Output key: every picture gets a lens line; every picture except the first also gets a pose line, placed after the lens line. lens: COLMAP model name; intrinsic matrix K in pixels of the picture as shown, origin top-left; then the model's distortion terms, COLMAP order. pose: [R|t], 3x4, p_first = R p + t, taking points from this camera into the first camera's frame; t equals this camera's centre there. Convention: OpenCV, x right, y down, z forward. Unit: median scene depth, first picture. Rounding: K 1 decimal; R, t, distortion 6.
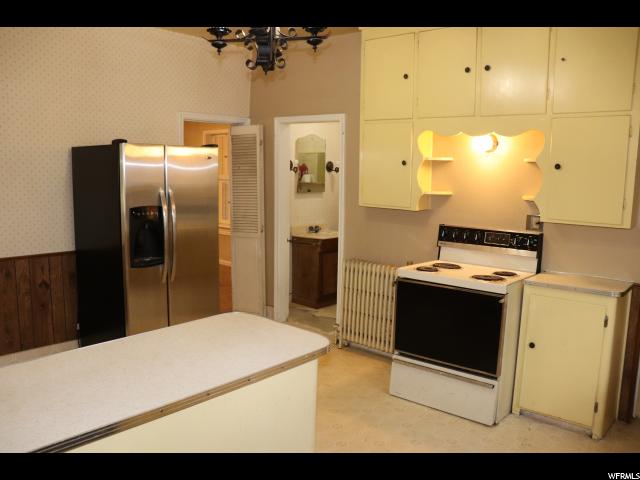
lens RADIAL K [[526.4, 0, 317.3], [0, 526.4, 243.5], [0, 0, 1]] dist [-0.177114, 0.162030]
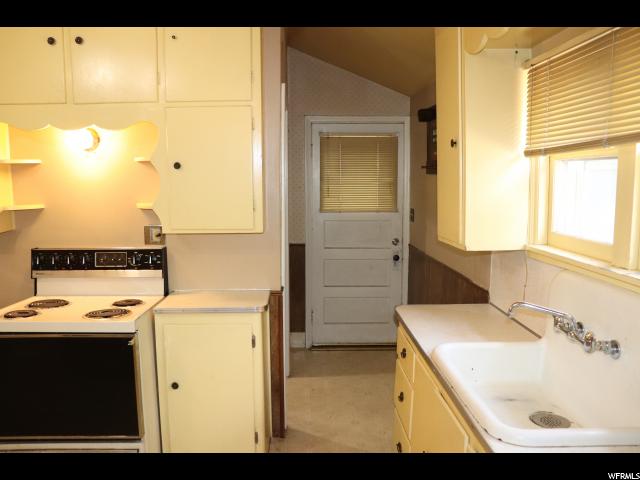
lens RADIAL K [[526.4, 0, 317.3], [0, 526.4, 243.5], [0, 0, 1]] dist [-0.177114, 0.162030]
pose [[0.733449, -0.105447, 0.671516, 0.055547], [0.111132, 0.993204, 0.034579, -0.026840], [-0.670598, 0.049265, 0.740183, 0.210204]]
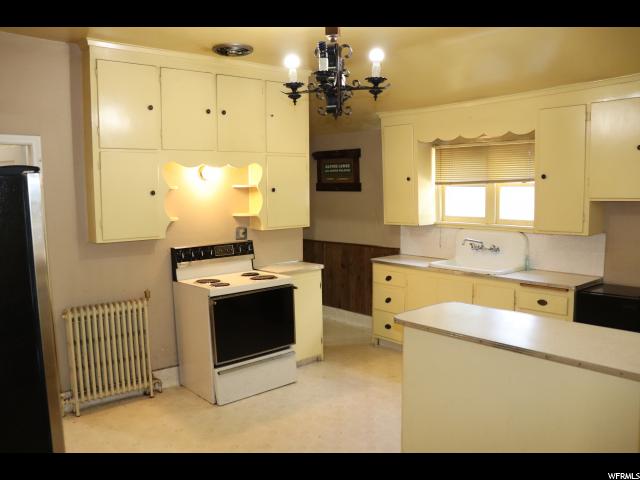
lens RADIAL K [[526.4, 0, 317.3], [0, 526.4, 243.5], [0, 0, 1]] dist [-0.177114, 0.162030]
pose [[0.140807, -0.129994, 0.981466, -0.870883], [0.157162, 0.981707, 0.107478, -0.128999], [-0.977483, 0.139116, 0.158661, 0.604053]]
